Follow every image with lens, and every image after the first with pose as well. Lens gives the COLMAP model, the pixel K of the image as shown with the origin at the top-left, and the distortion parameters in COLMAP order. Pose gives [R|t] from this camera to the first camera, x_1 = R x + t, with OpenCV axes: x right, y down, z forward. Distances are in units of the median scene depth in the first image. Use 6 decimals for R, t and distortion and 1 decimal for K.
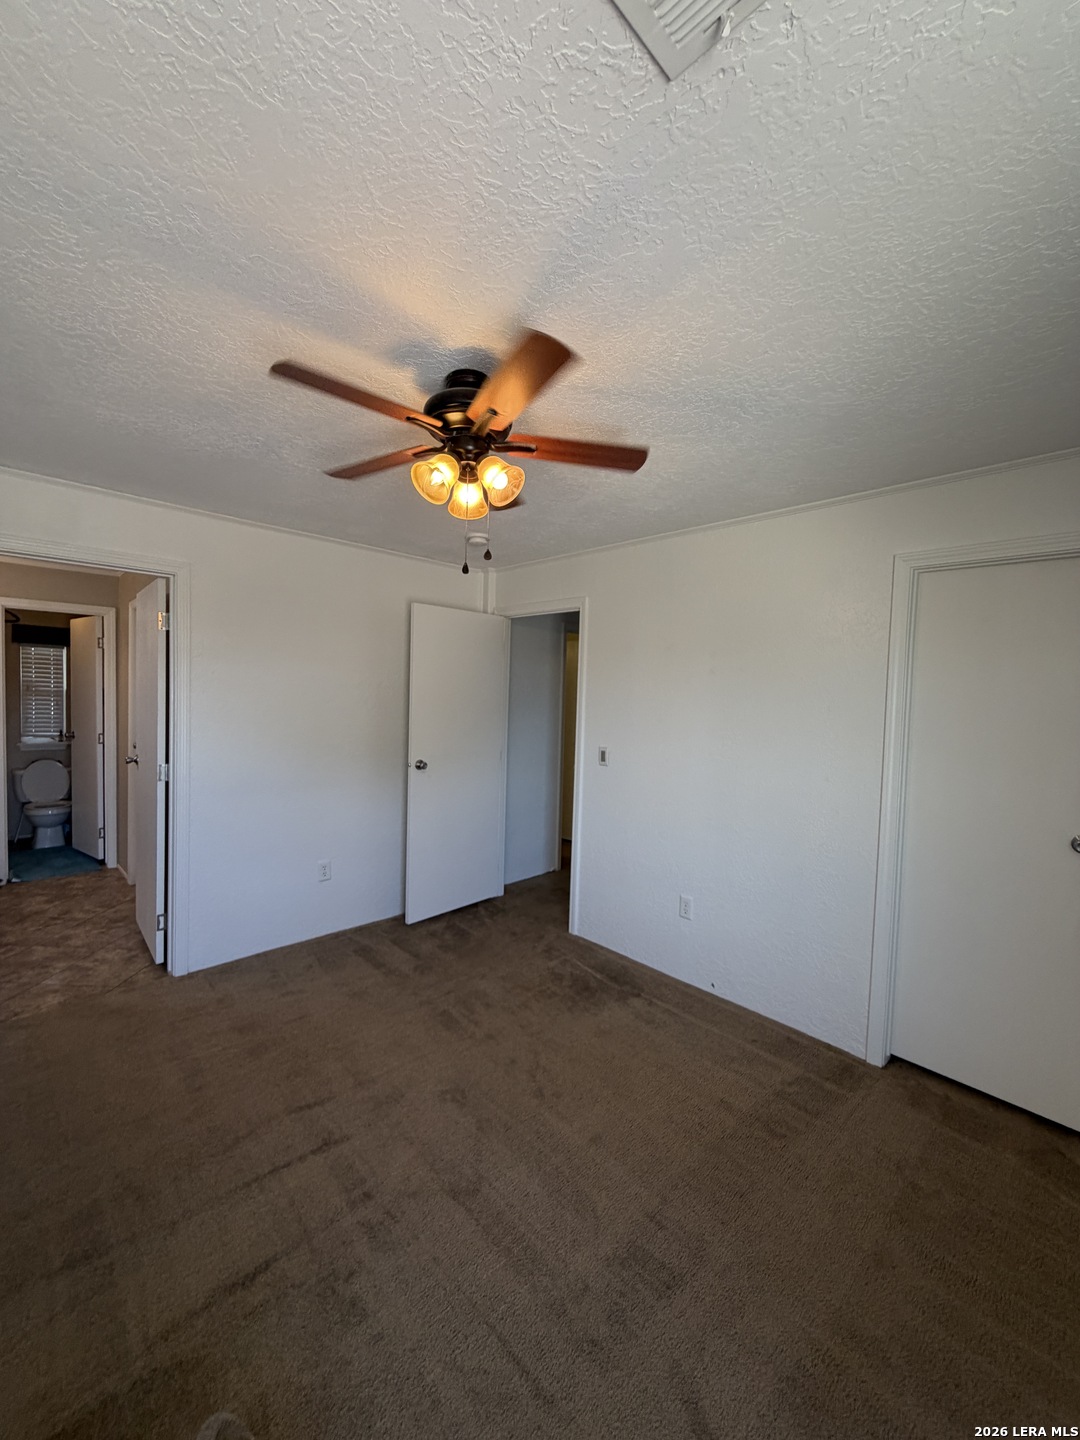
lens RADIAL K [[576.6, 0, 543.0], [0, 576.6, 715.4], [0, 0, 1]] dist [-0.002634, -0.000256]
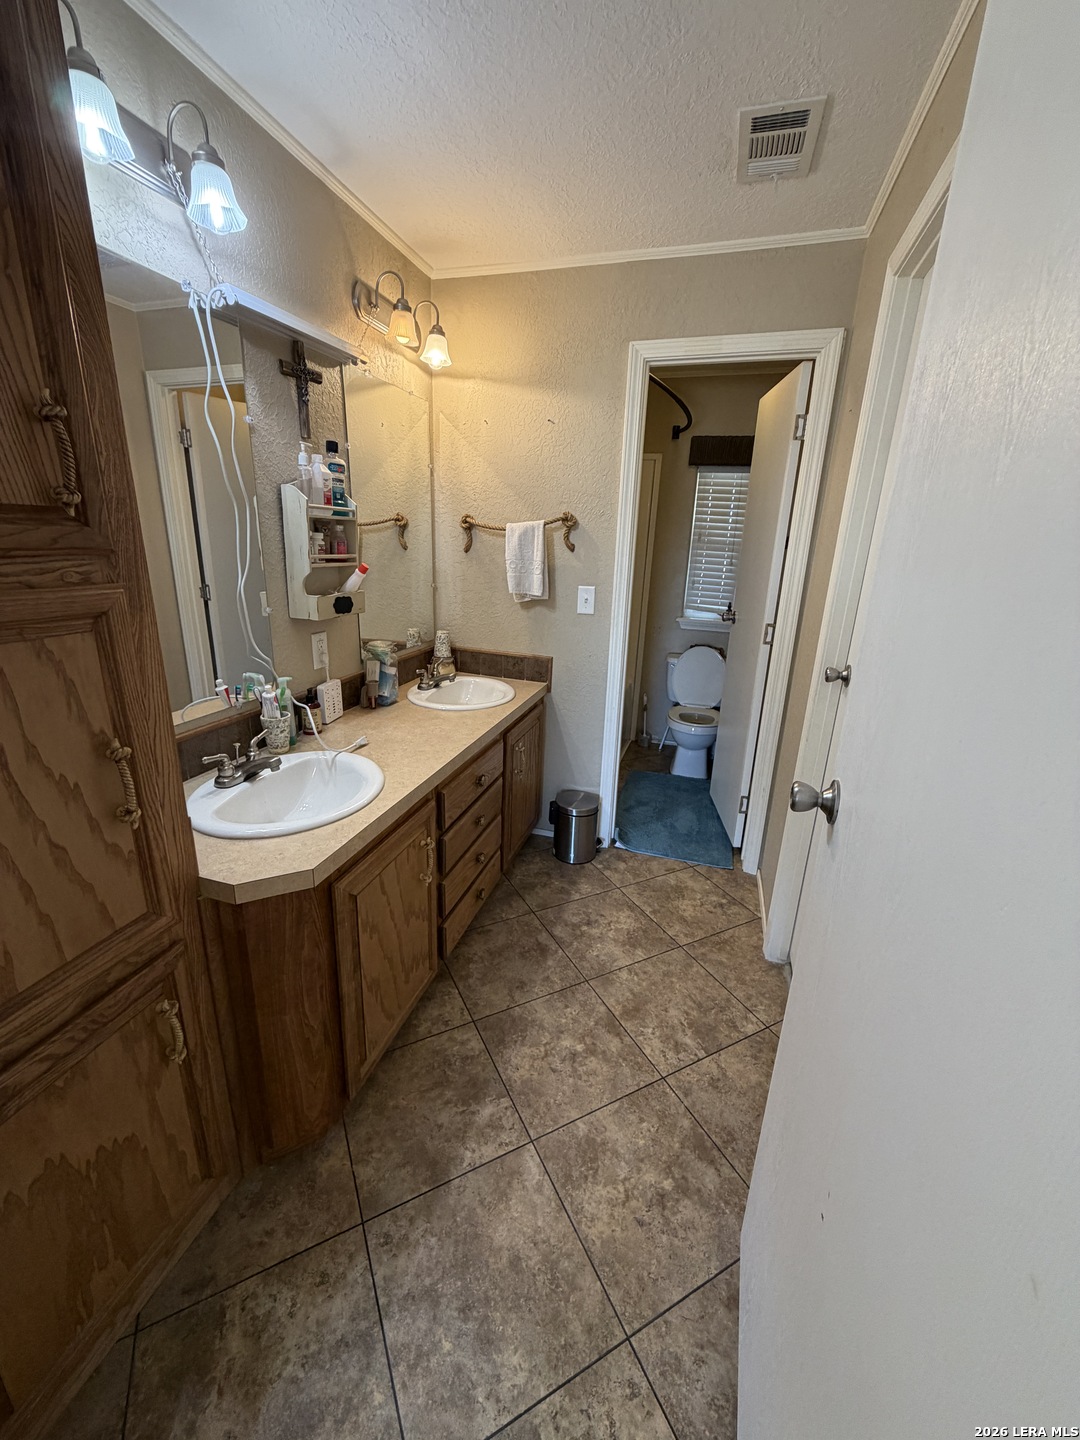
lens RADIAL K [[576.6, 0, 542.2], [0, 576.6, 716.1], [0, 0, 1]] dist [-0.002634, -0.000256]
pose [[0.484895, 0.249655, -0.838182, -0.486357], [-0.054610, 0.965164, 0.255885, -0.009981], [0.872866, -0.078304, 0.481637, 0.664609]]
